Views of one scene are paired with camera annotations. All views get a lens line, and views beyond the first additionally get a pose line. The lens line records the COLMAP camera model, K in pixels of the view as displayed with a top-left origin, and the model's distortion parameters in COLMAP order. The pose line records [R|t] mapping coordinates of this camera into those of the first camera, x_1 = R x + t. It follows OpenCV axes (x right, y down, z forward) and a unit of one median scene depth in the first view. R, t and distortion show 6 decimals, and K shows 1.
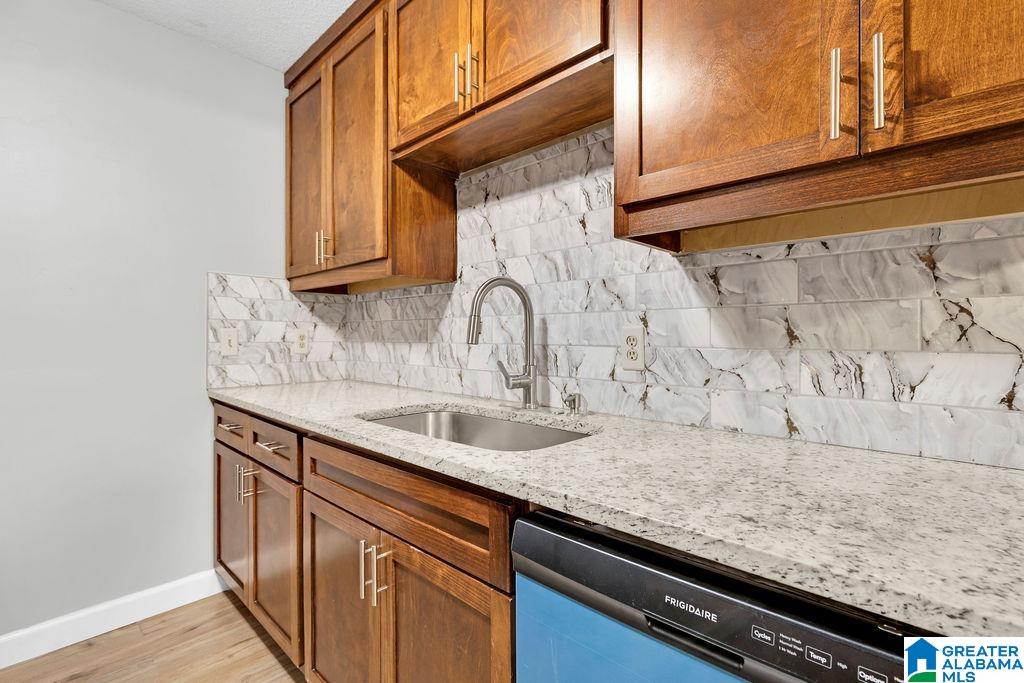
lens RADIAL K [[479.6, 0, 526.6], [0, 479.6, 335.4], [0, 0, 1]] dist [0.000326, -0.000304]
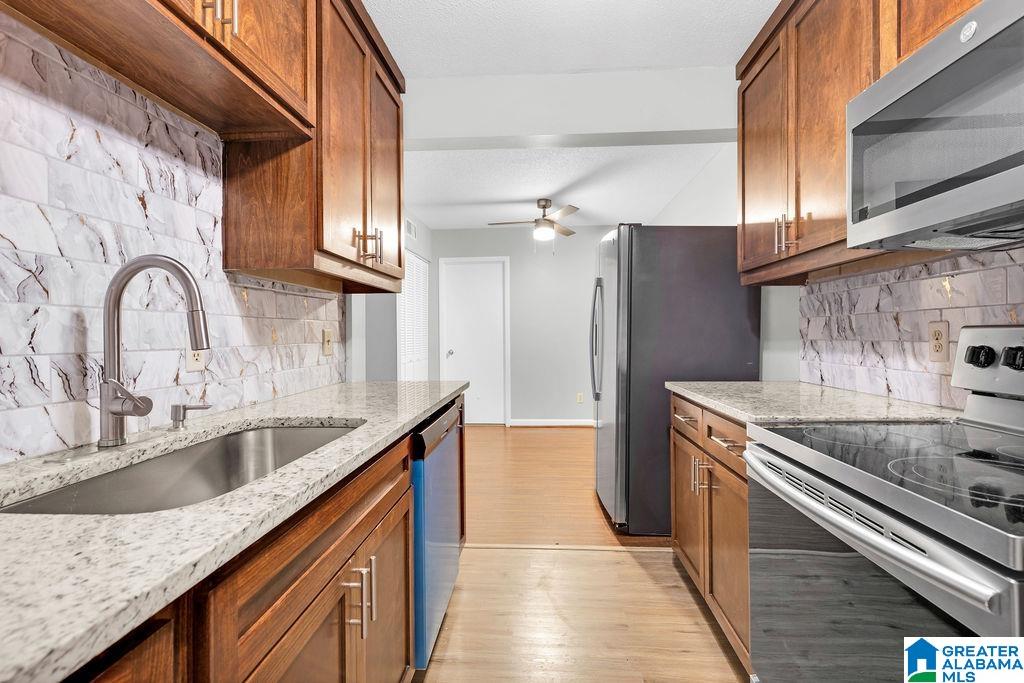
lens RADIAL K [[478.6, 0, 508.6], [0, 478.6, 330.4], [0, 0, 1]] dist [0.001366, -0.000072]
pose [[-0.632867, 0.012420, 0.774161, -0.890754], [0.009510, 0.999921, -0.008268, -0.000522], [-0.774202, 0.002130, -0.632935, 1.010634]]
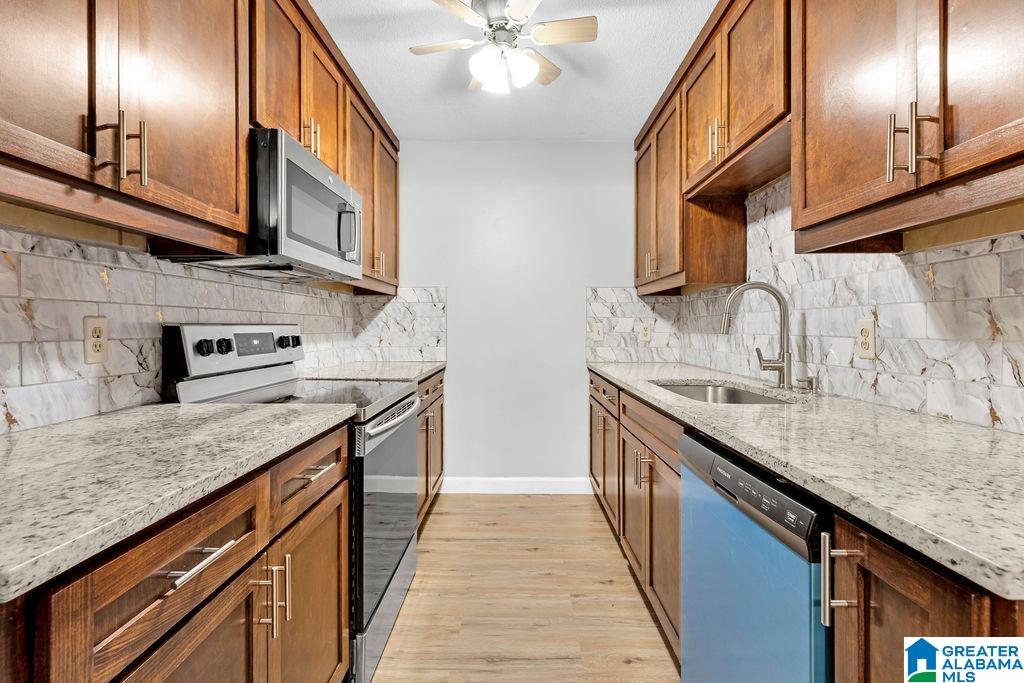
lens RADIAL K [[478.6, 0, 508.6], [0, 478.6, 330.4], [0, 0, 1]] dist [0.001366, -0.000072]
pose [[0.674700, 0.004647, -0.738077, 0.432135], [-0.000738, 0.999984, 0.005621, 0.000708], [0.738091, -0.003247, 0.674693, -0.330475]]
